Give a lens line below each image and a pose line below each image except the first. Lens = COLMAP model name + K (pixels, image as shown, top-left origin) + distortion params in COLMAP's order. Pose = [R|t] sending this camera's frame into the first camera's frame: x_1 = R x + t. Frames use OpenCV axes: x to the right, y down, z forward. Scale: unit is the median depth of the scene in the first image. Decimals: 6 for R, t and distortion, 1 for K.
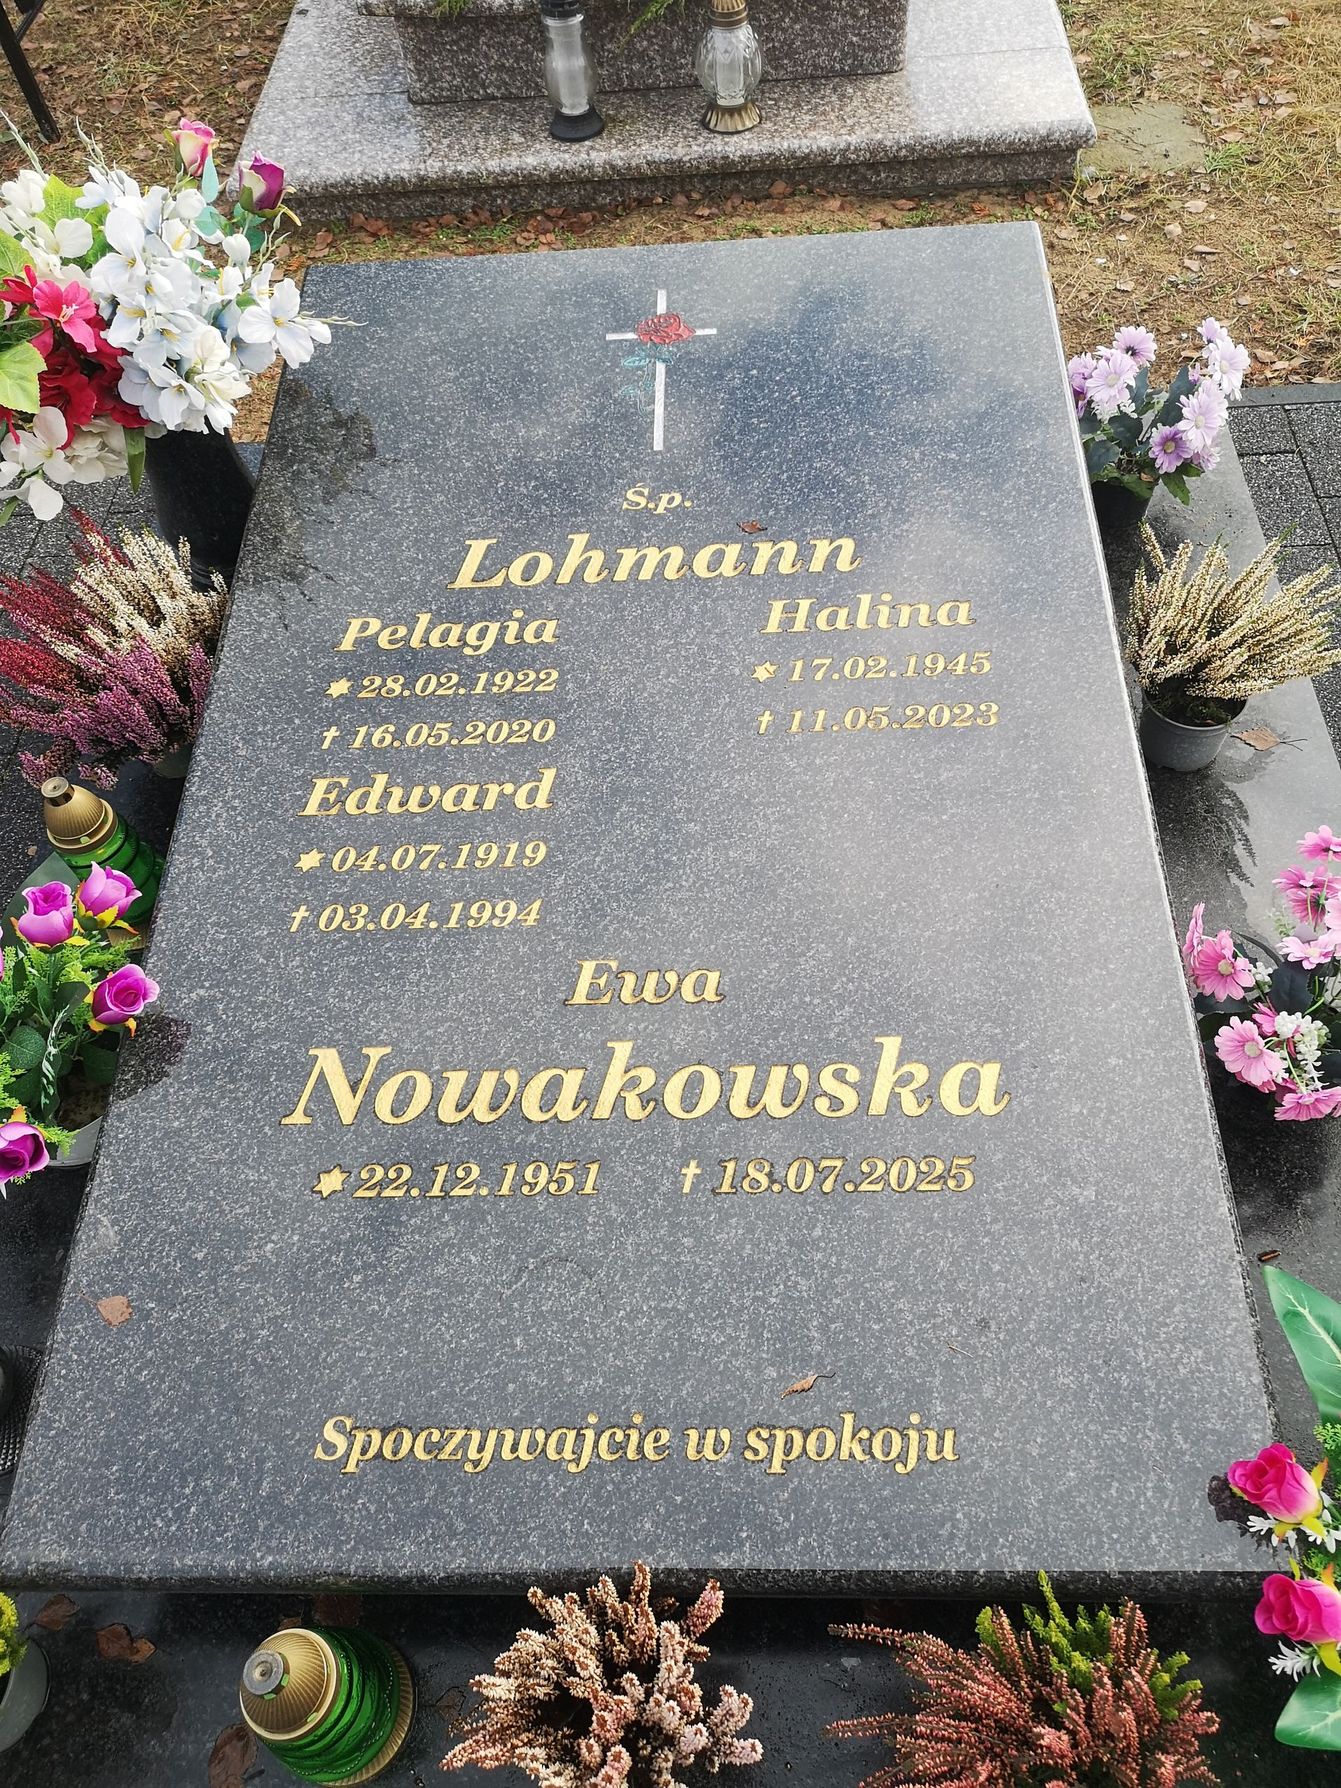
lens RADIAL K [[1356.2, 0, 674.8], [0, 1356.2, 894.0], [0, 0, 1]] dist [0.065588, -0.062514]
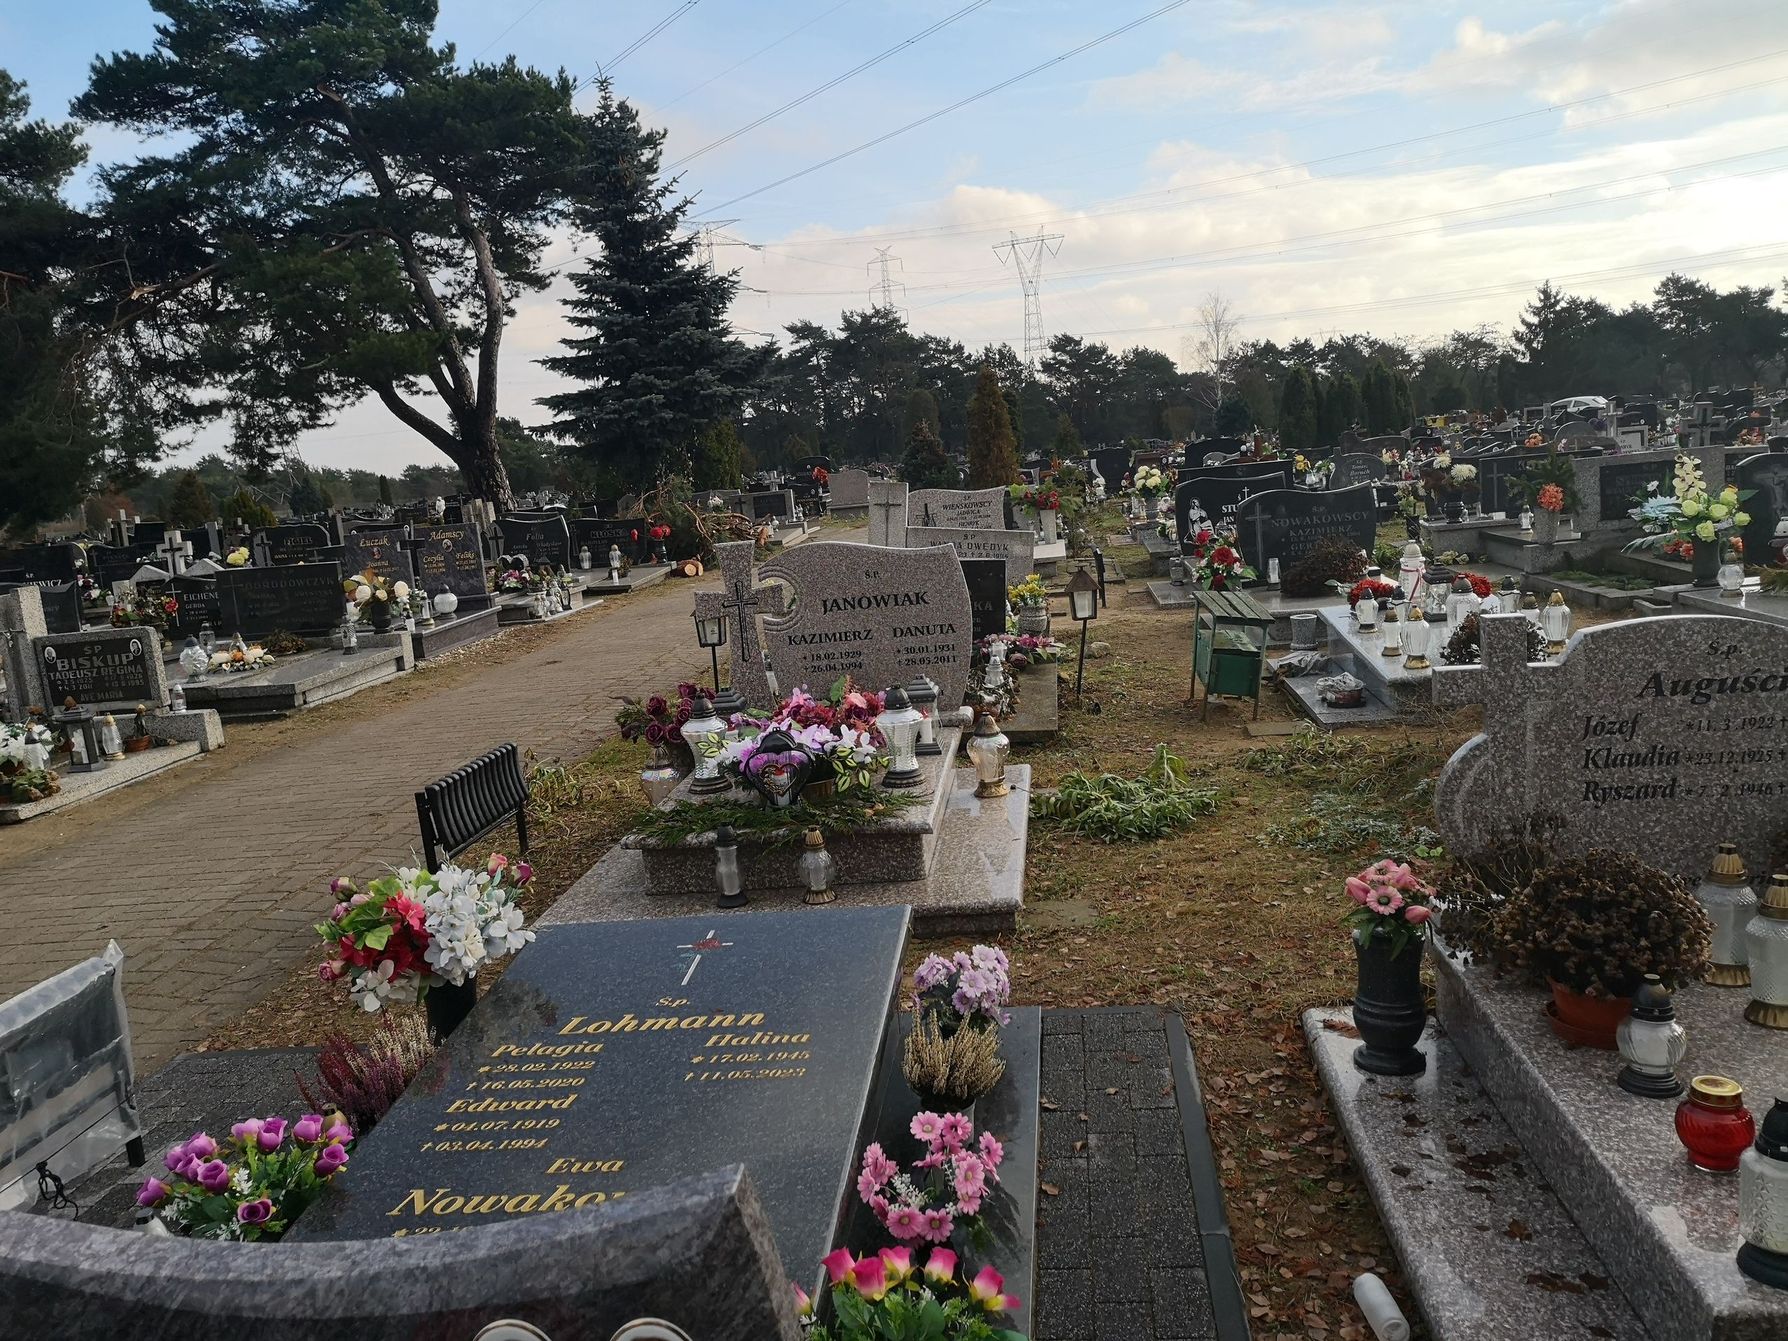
lens RADIAL K [[1356.2, 0, 894.0], [0, 1356.2, 670.5], [0, 0, 1]] dist [0.065588, -0.062514]
pose [[0.996644, -0.001761, -0.081833, 0.489457], [-0.056167, 0.712531, -0.699389, 0.763209], [0.059540, 0.701638, 0.710041, -0.743952]]
